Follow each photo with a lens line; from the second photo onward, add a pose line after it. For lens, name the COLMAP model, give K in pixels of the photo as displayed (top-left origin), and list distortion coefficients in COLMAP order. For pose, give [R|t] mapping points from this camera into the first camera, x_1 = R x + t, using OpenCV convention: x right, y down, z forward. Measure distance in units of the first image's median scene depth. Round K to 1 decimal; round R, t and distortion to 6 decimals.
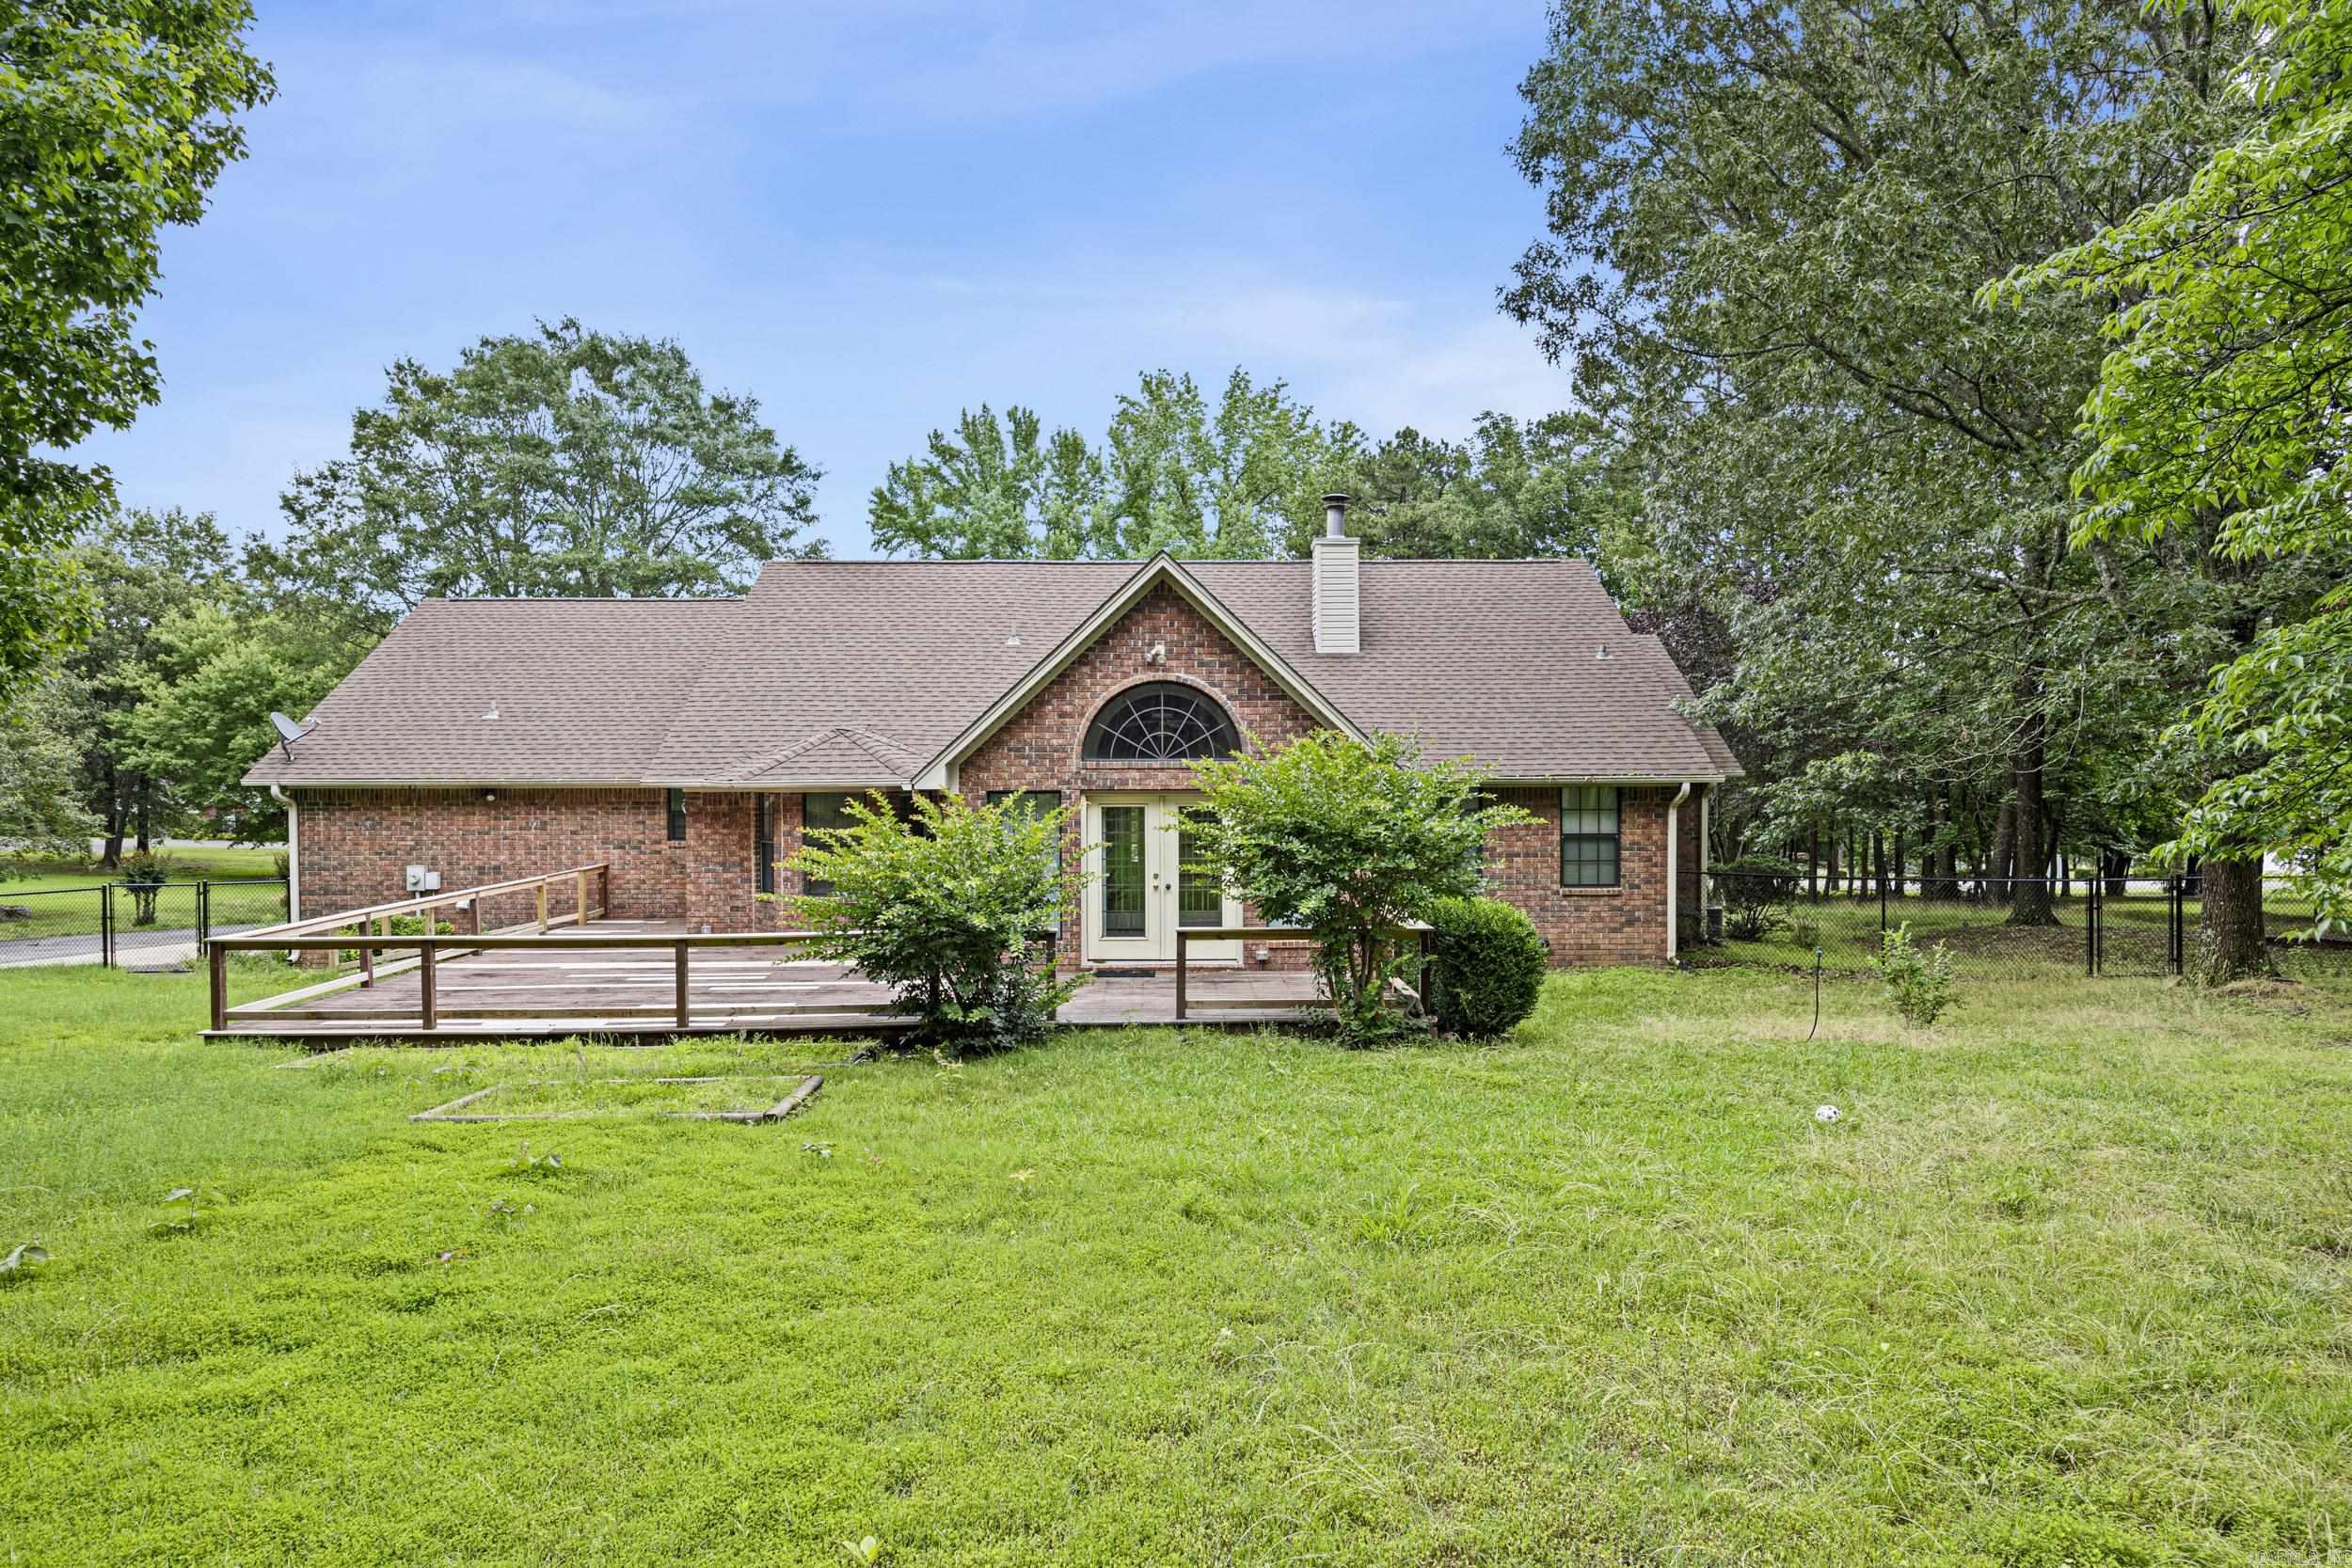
lens RADIAL K [[1315.2, 0, 1169.0], [0, 1315.2, 777.7], [0, 0, 1]] dist [-0.004877, -0.000874]
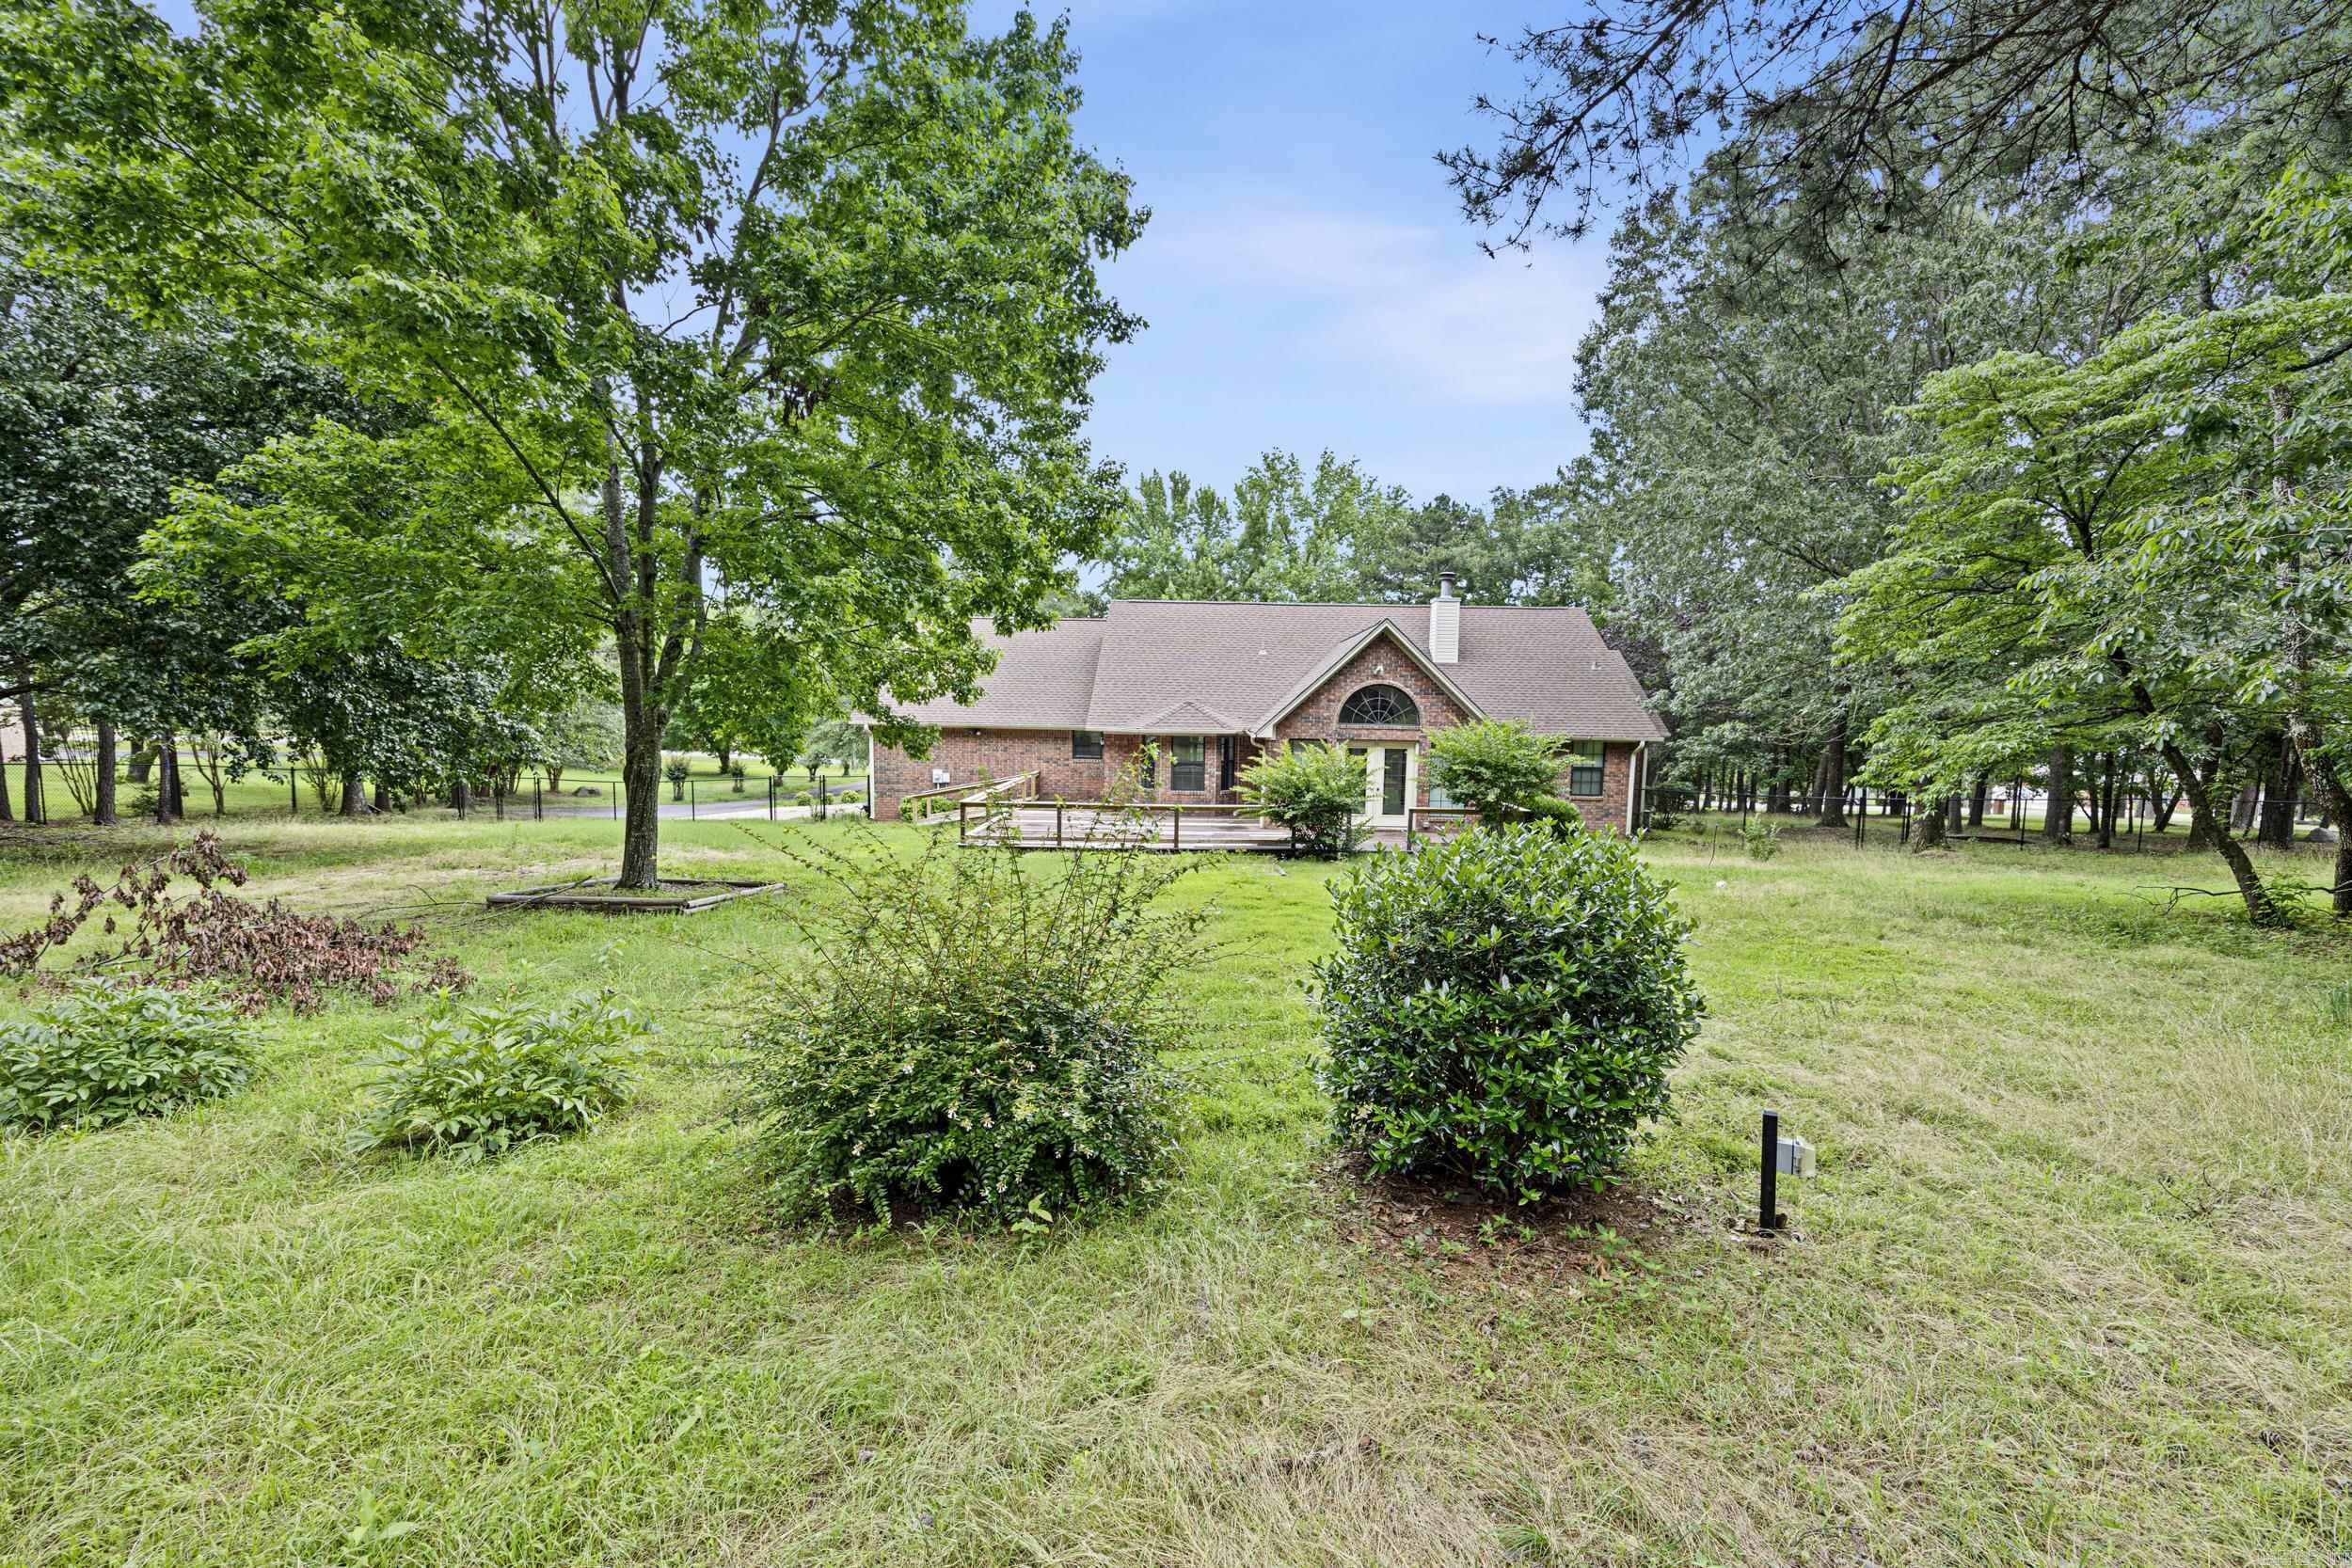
lens RADIAL K [[947.0, 0, 1193.5], [0, 947.0, 795.8], [0, 0, 1]] dist [-0.001337, 0.000013]
pose [[0.999325, 0.025378, -0.026551, -0.172529], [-0.023108, 0.996318, 0.082556, -0.013082], [0.028549, -0.081887, 0.996233, -0.304460]]
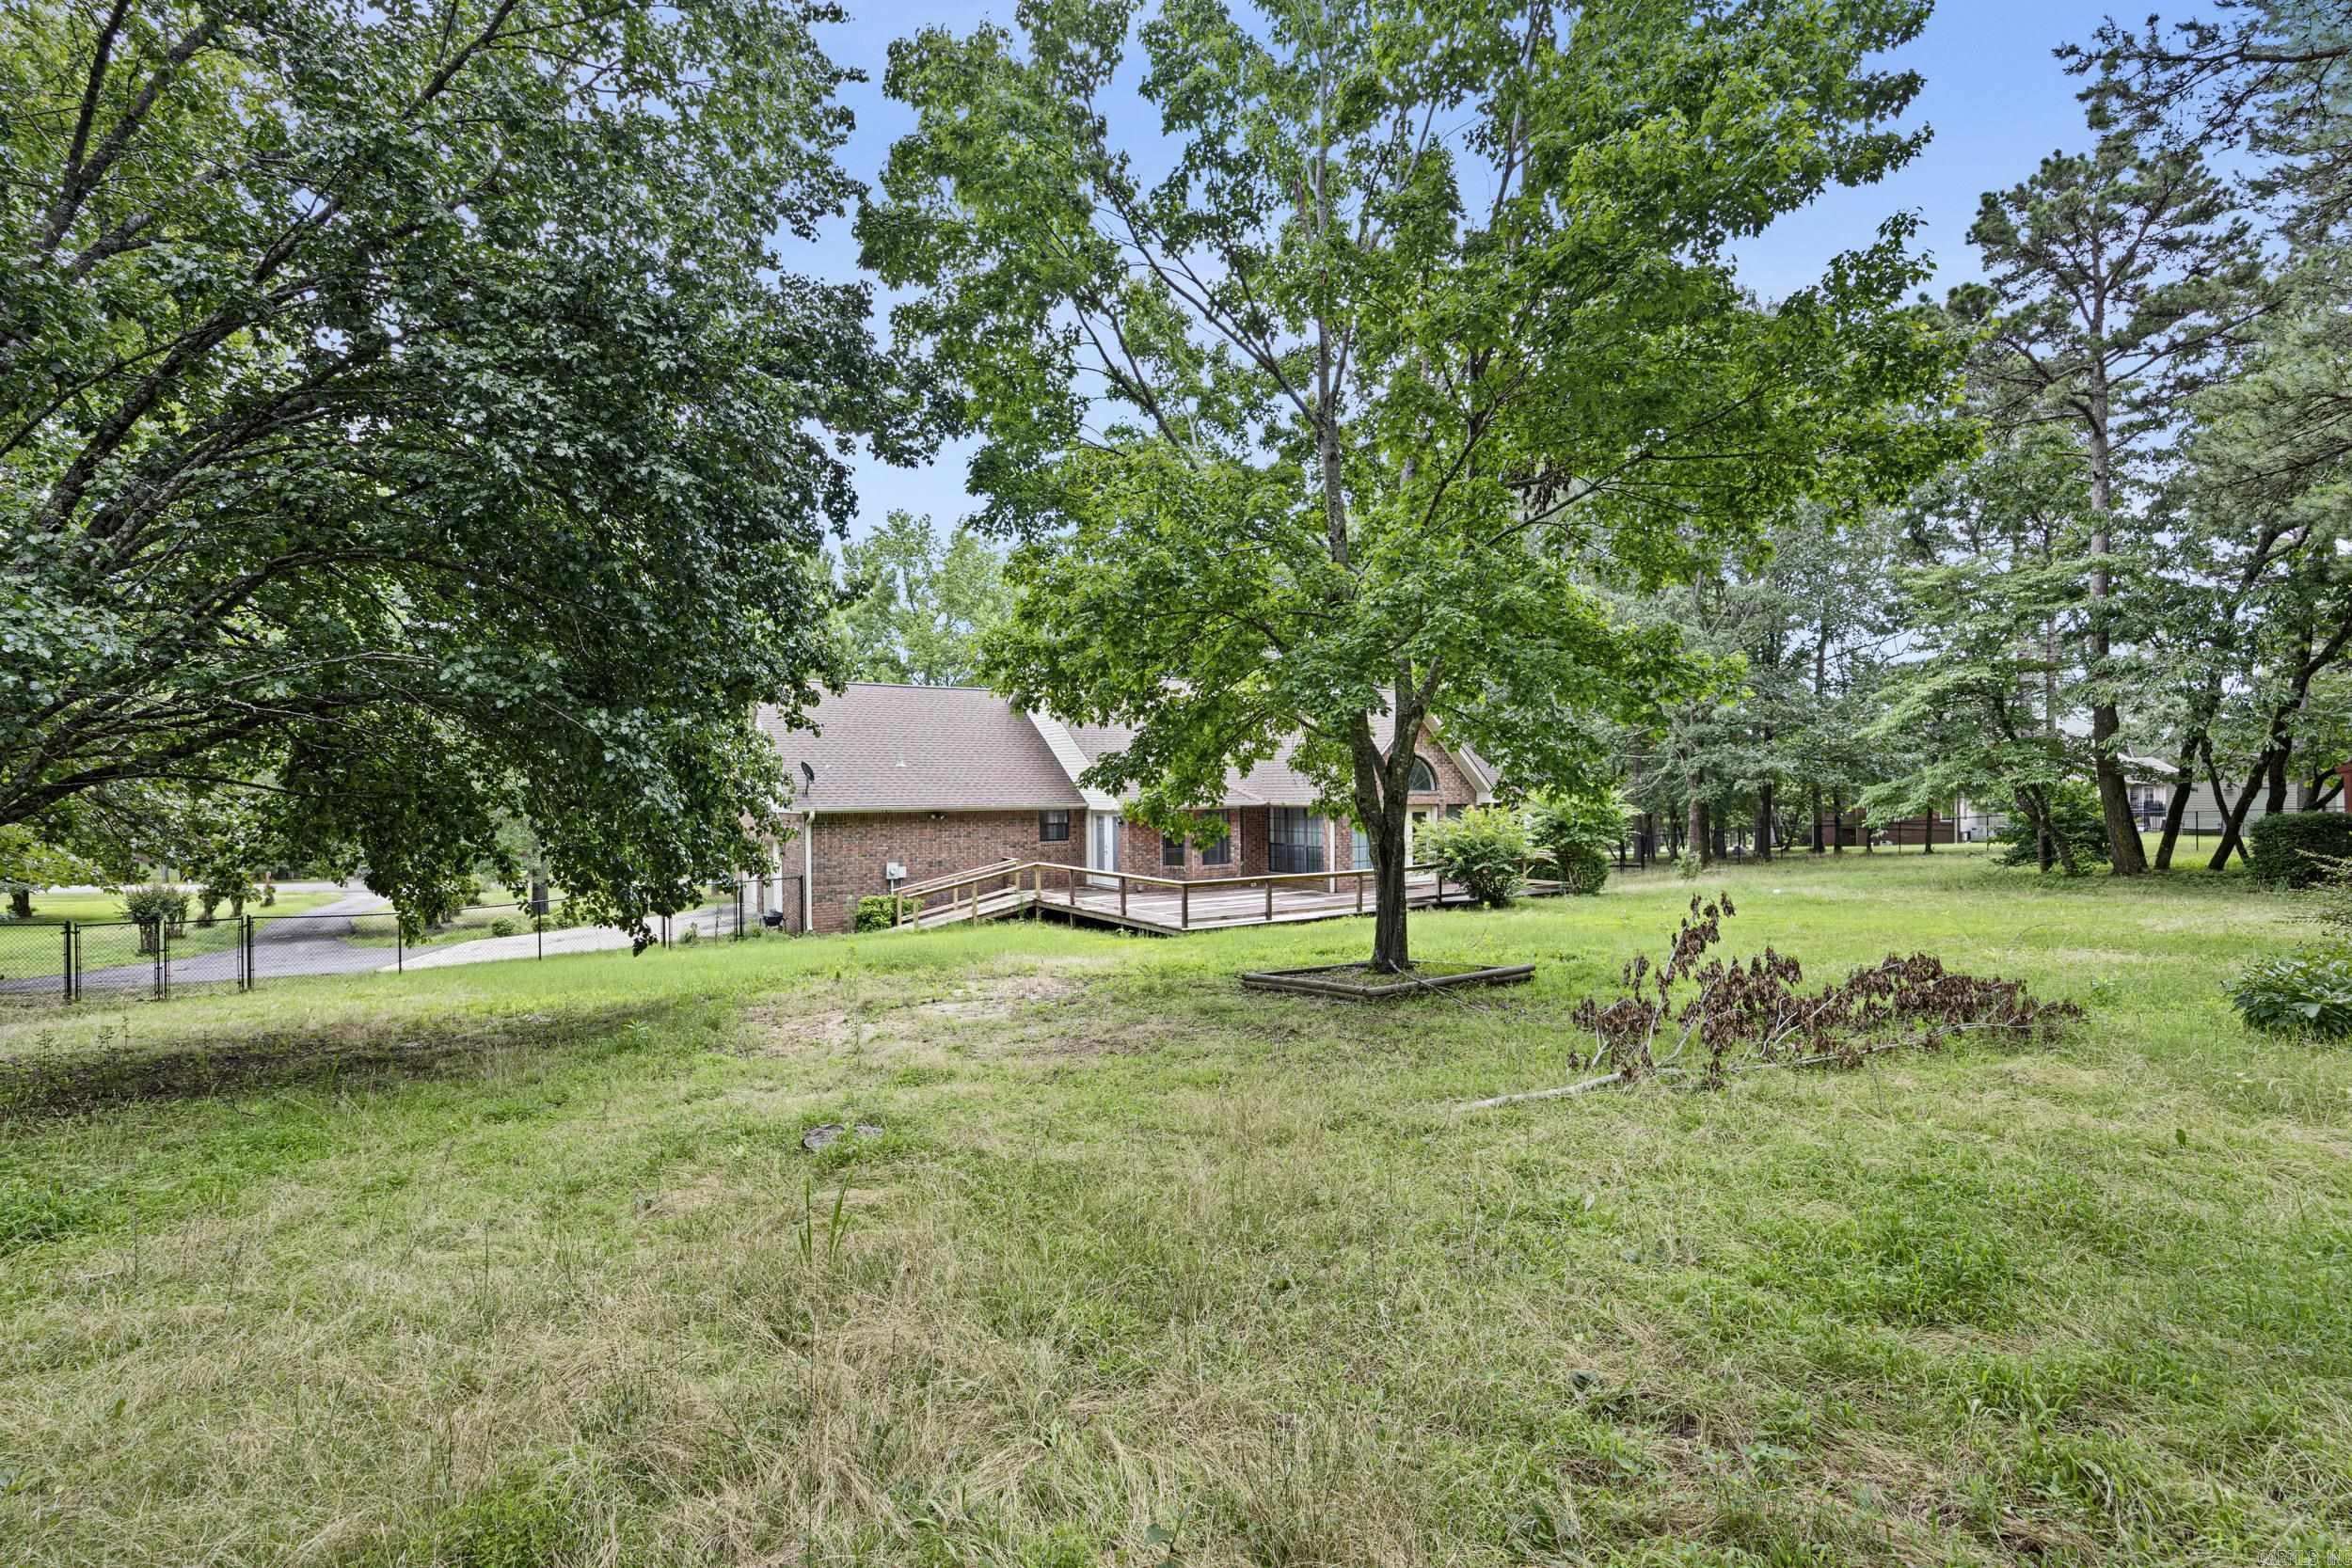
lens RADIAL K [[1024.9, 0, 1180.7], [0, 1024.9, 794.2], [0, 0, 1]] dist [-0.002962, -0.000255]
pose [[0.863293, -0.006865, 0.504657, -0.860548], [0.012301, 0.999897, -0.007441, -0.000575], [-0.504554, 0.012631, 0.863288, -0.207619]]
